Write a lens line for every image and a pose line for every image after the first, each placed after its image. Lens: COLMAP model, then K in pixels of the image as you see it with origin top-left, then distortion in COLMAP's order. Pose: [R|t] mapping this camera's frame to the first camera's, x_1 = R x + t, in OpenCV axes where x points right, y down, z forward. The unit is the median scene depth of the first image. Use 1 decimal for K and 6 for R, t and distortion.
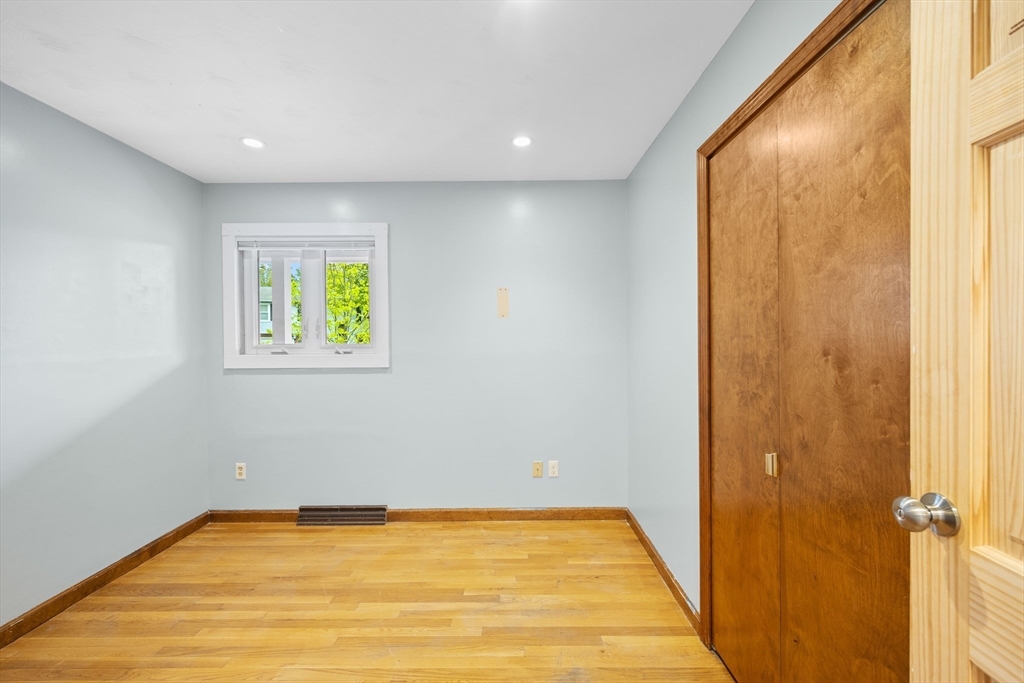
lens RADIAL K [[408.4, 0, 515.0], [0, 408.4, 339.5], [0, 0, 1]] dist [-0.003742, 0.000066]
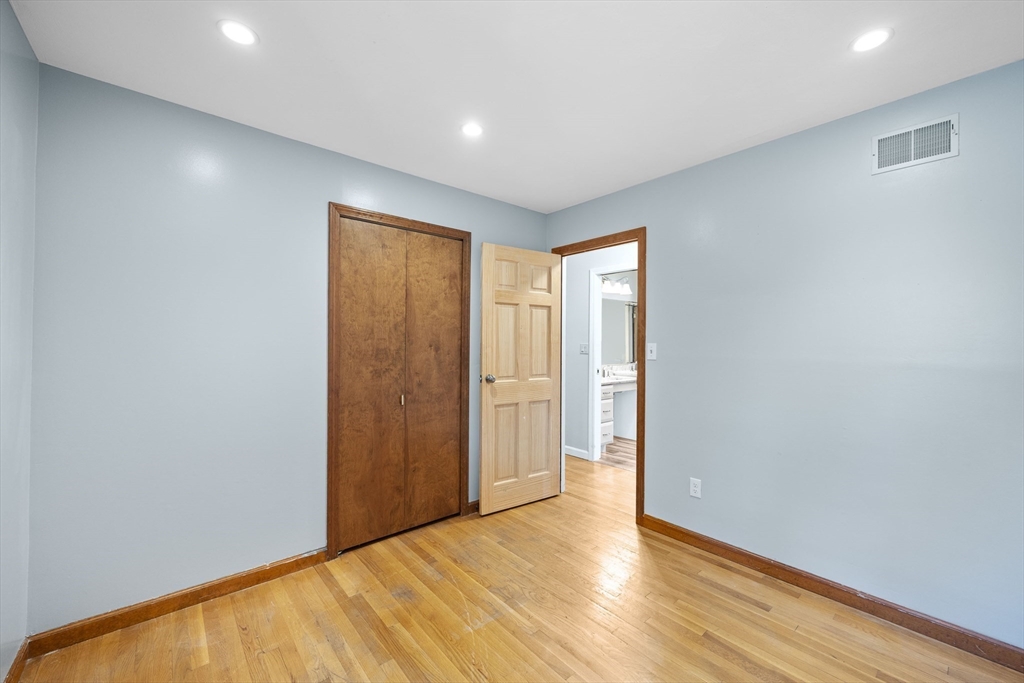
lens RADIAL K [[408.4, 0, 515.0], [0, 408.4, 339.5], [0, 0, 1]] dist [-0.003742, 0.000066]
pose [[-0.657557, 0.006765, 0.753375, -1.326058], [0.002364, 0.999973, -0.006916, 0.009783], [-0.753401, -0.002766, -0.657555, 1.920075]]
